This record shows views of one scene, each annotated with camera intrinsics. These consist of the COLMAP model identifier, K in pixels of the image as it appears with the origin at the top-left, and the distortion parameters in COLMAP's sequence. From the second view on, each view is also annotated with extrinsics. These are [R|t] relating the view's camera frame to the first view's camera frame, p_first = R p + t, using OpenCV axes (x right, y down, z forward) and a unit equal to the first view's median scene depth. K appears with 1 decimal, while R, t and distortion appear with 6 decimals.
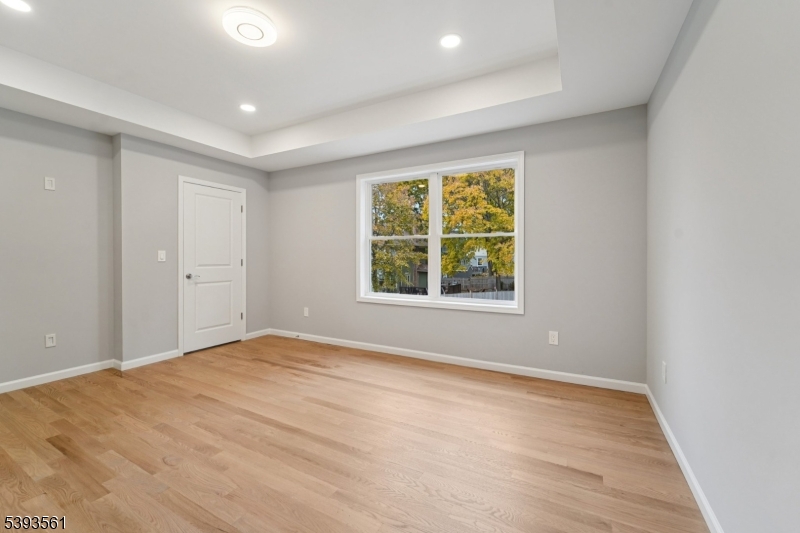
lens RADIAL K [[328.5, 0, 400.6], [0, 328.5, 264.3], [0, 0, 1]] dist [-0.002867, -0.000635]
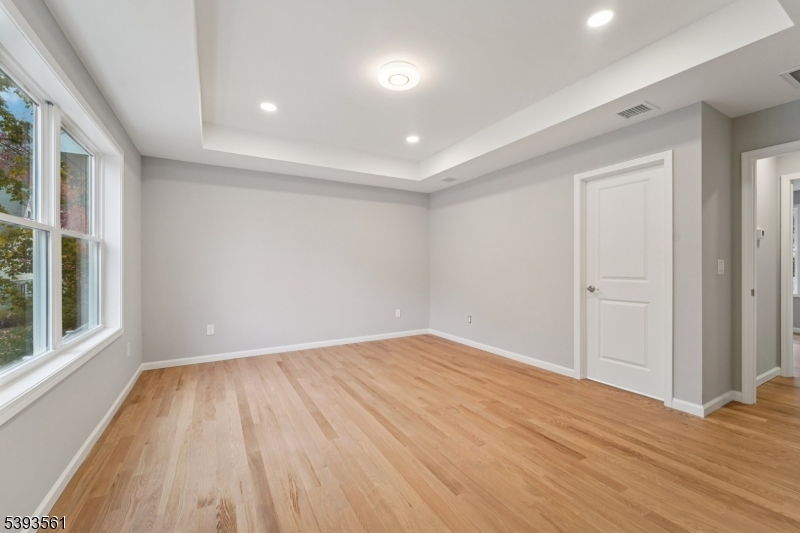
lens RADIAL K [[328.5, 0, 400.6], [0, 328.5, 264.3], [0, 0, 1]] dist [-0.002867, -0.000635]
pose [[-0.851650, 0.009221, 0.524031, -0.977201], [0.020142, 0.999682, 0.015145, -0.042977], [-0.523724, 0.023453, -0.851565, 1.798809]]
